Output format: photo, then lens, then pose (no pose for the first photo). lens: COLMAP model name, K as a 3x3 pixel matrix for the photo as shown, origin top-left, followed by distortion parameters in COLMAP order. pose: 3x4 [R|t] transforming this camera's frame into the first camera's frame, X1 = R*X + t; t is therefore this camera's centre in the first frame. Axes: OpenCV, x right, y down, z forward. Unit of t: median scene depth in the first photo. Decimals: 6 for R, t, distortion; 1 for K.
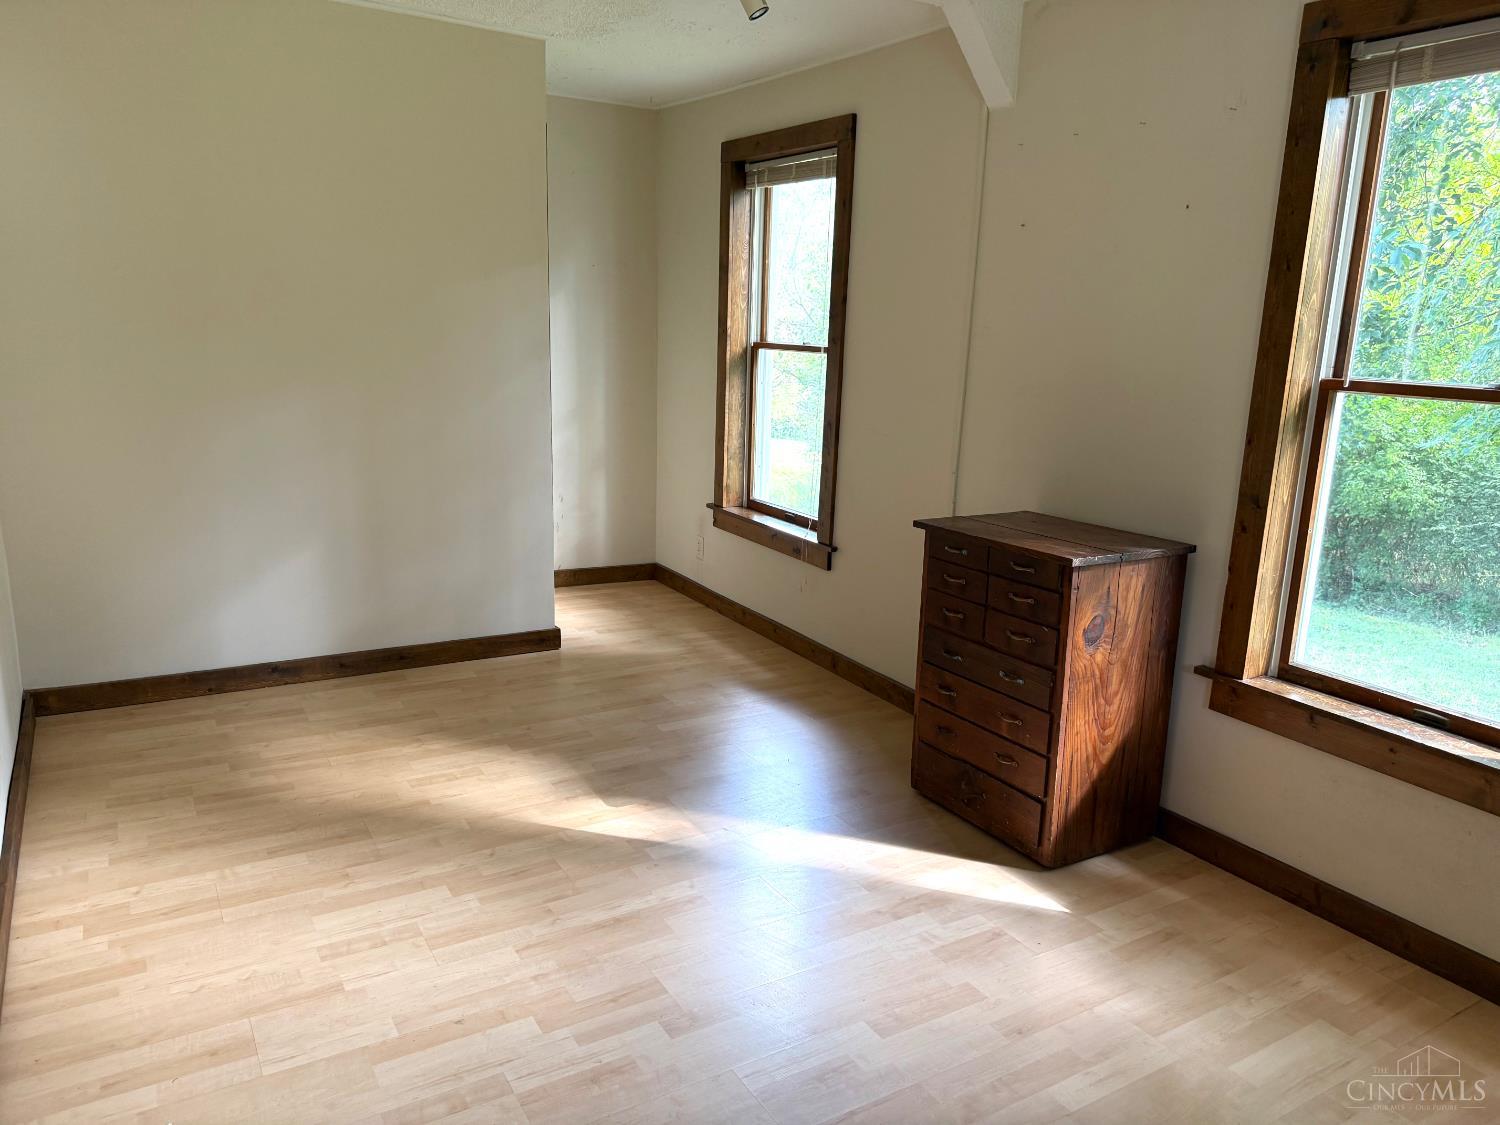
lens RADIAL K [[1066.7, 0, 750.0], [0, 1066.7, 562.5], [0, 0, 1]] dist [0.027816, -0.036798]
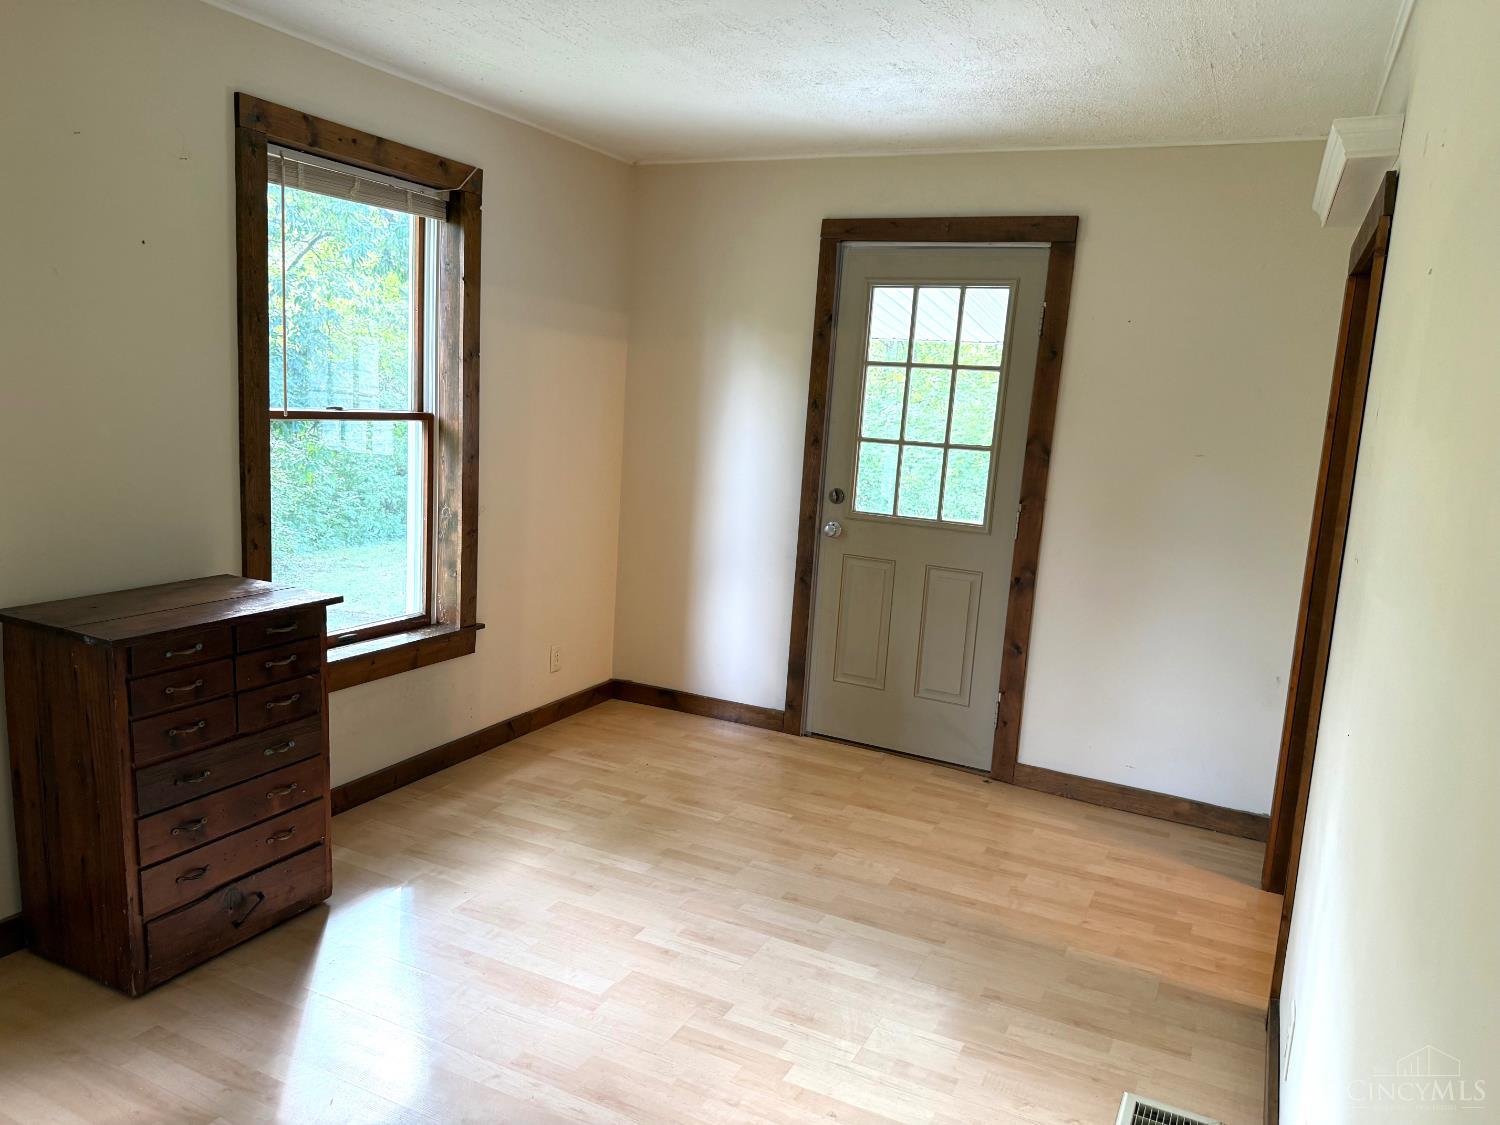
lens RADIAL K [[1066.7, 0, 750.0], [0, 1066.7, 562.5], [0, 0, 1]] dist [0.027816, -0.036798]
pose [[-0.537958, -0.193732, 0.820408, -0.884153], [0.110975, 0.948487, 0.296745, -0.344967], [-0.835635, 0.250681, -0.488747, 1.319891]]
